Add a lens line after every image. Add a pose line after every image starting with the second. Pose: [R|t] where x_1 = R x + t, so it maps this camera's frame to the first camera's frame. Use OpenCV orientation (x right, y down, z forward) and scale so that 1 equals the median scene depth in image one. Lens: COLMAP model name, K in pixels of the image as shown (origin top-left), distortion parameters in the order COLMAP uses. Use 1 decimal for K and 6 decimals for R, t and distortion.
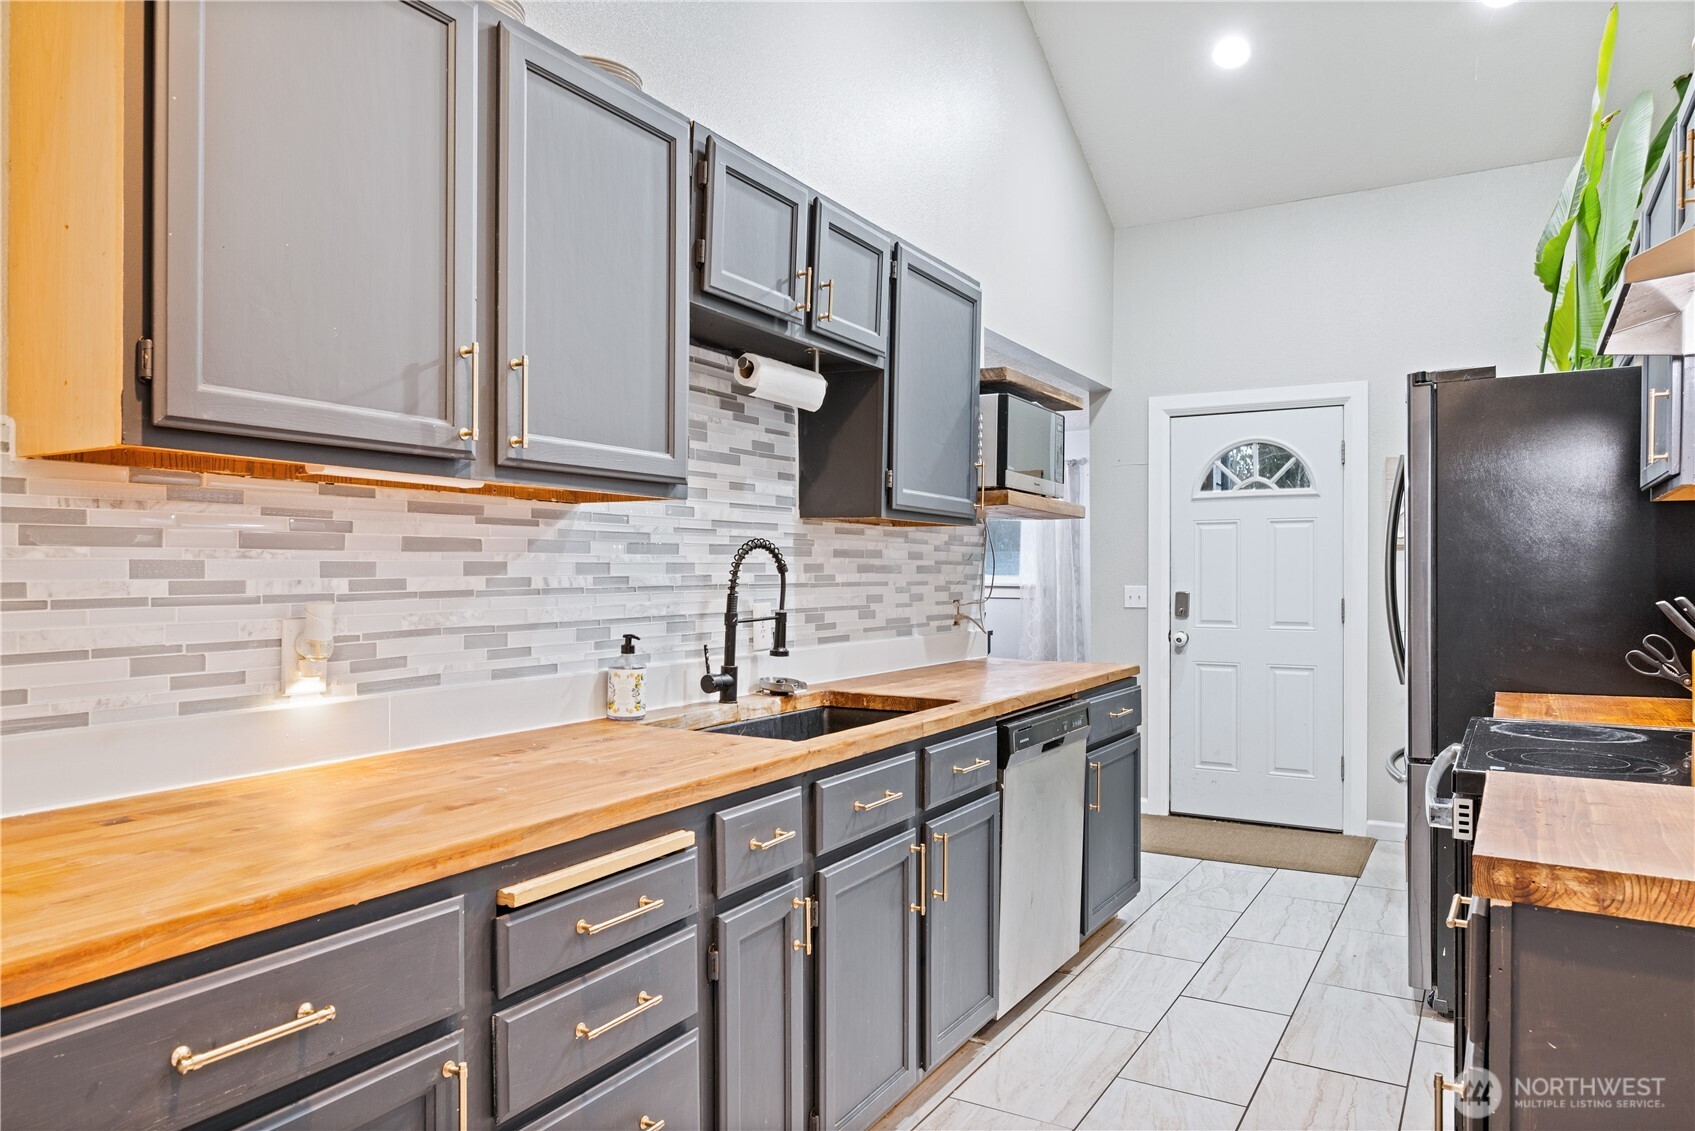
lens RADIAL K [[1089.6, 0, 847.0], [0, 1089.6, 571.9], [0, 0, 1]] dist [0.001024, 0.000145]
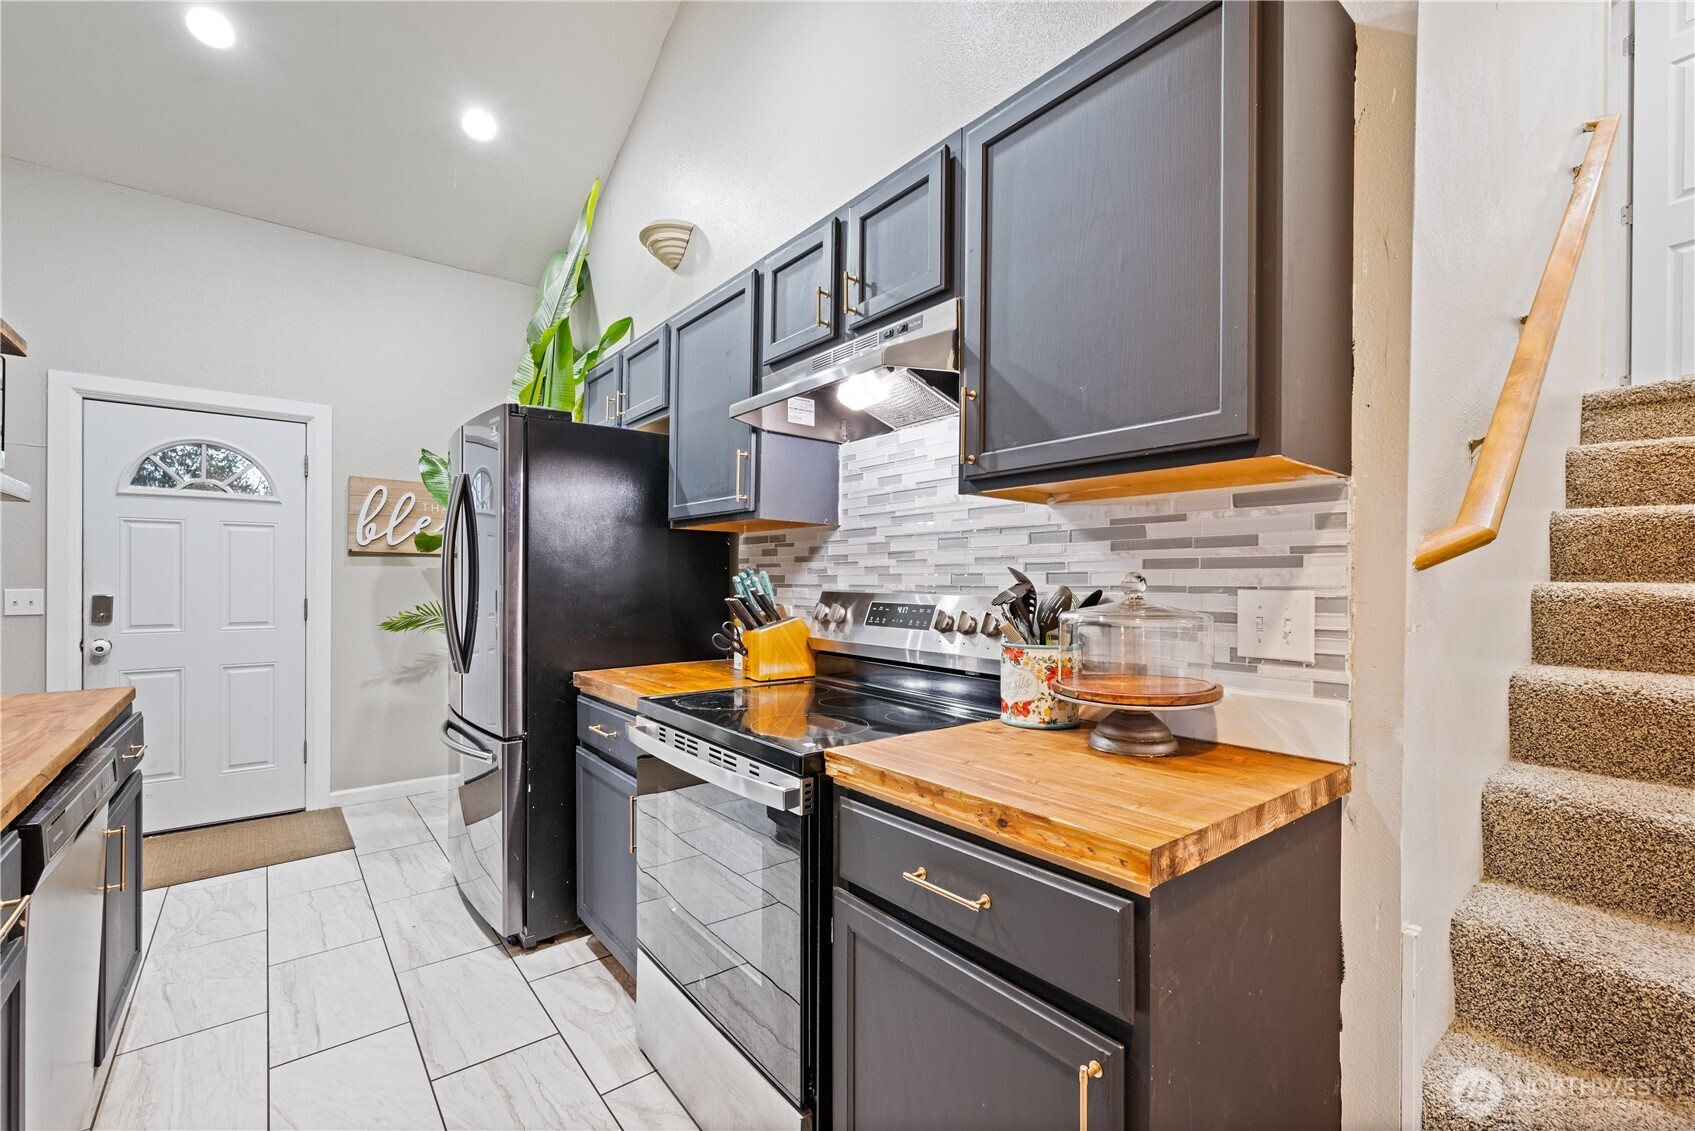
lens RADIAL K [[723.5, 0, 849.3], [0, 723.5, 578.7], [0, 0, 1]] dist [0.000310, 0.000021]
pose [[0.347642, -0.000746, 0.937627, -0.074182], [-0.006160, 0.999976, 0.003080, -0.001904], [-0.937607, -0.006846, 0.347630, 0.401286]]
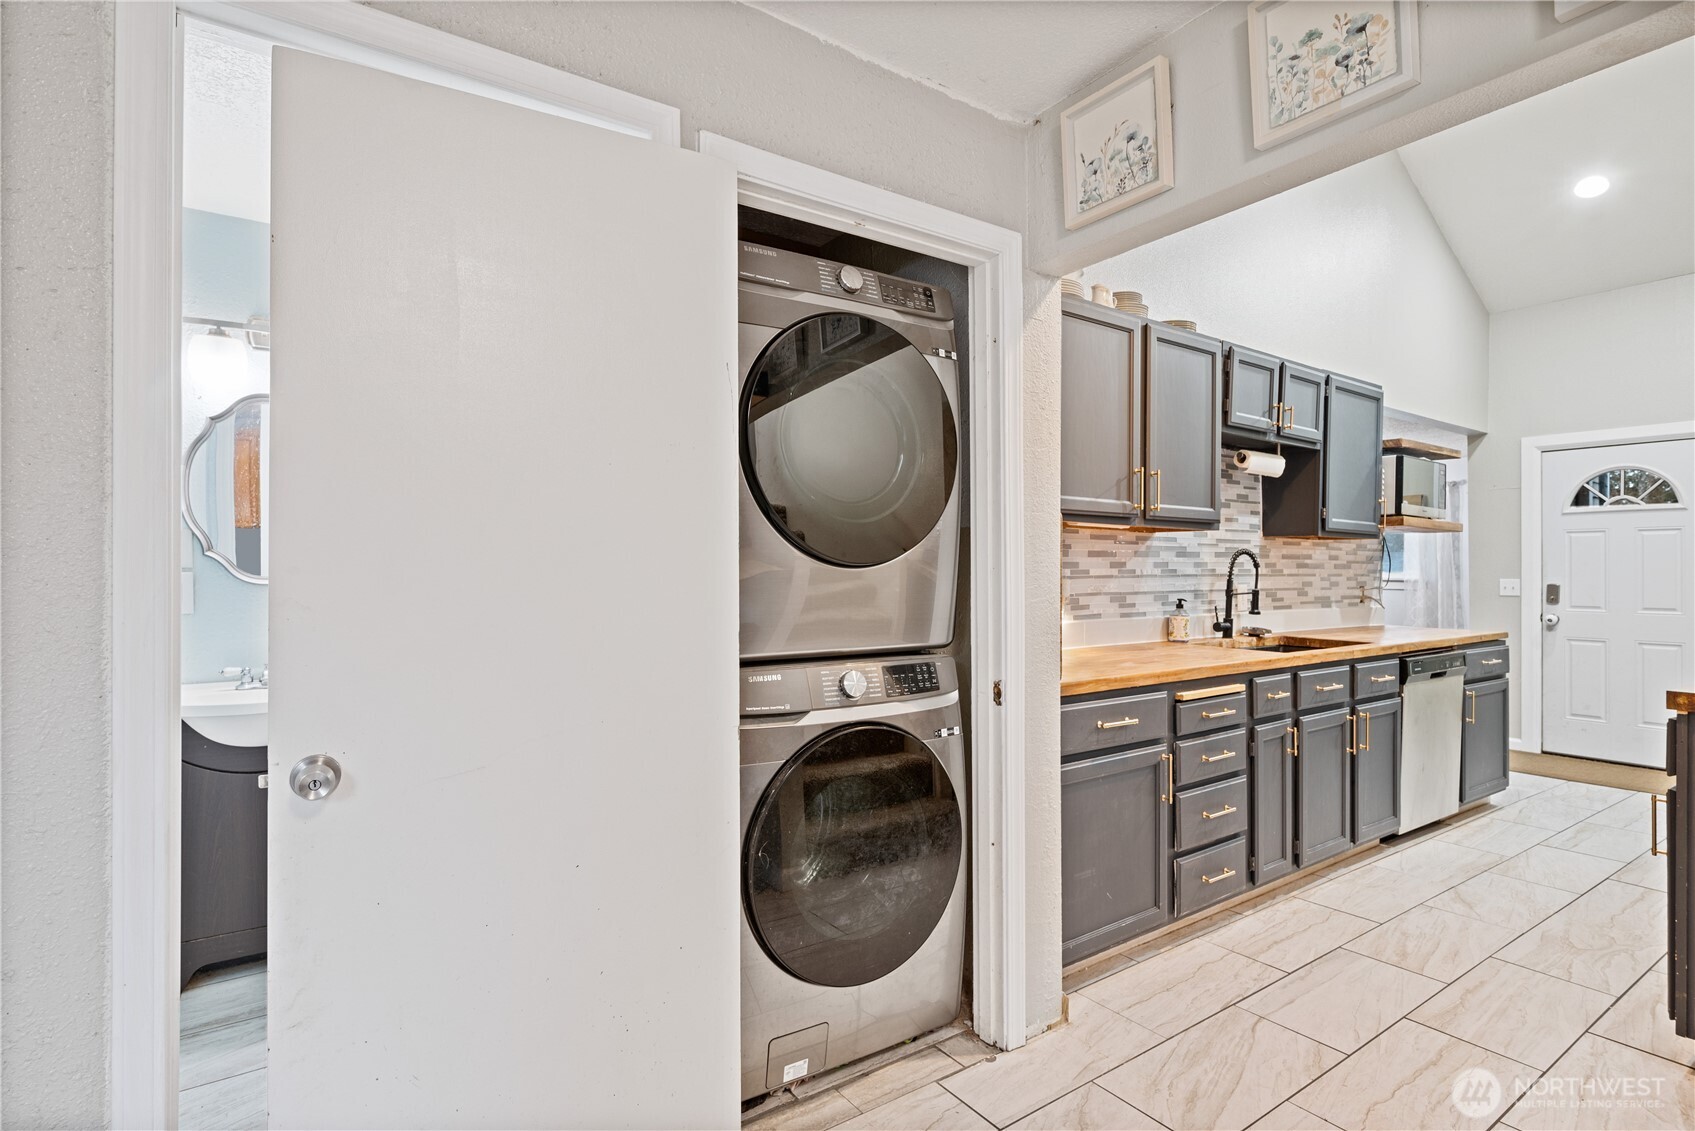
lens RADIAL K [[835.1, 0, 847.5], [0, 835.1, 565.5], [0, 0, 1]] dist [-0.002353, 0.000224]
pose [[0.911649, 0.000058, -0.410969, -0.106416], [-0.002264, 0.999986, -0.004880, 0.005108], [0.410963, 0.005379, 0.911636, -0.512193]]
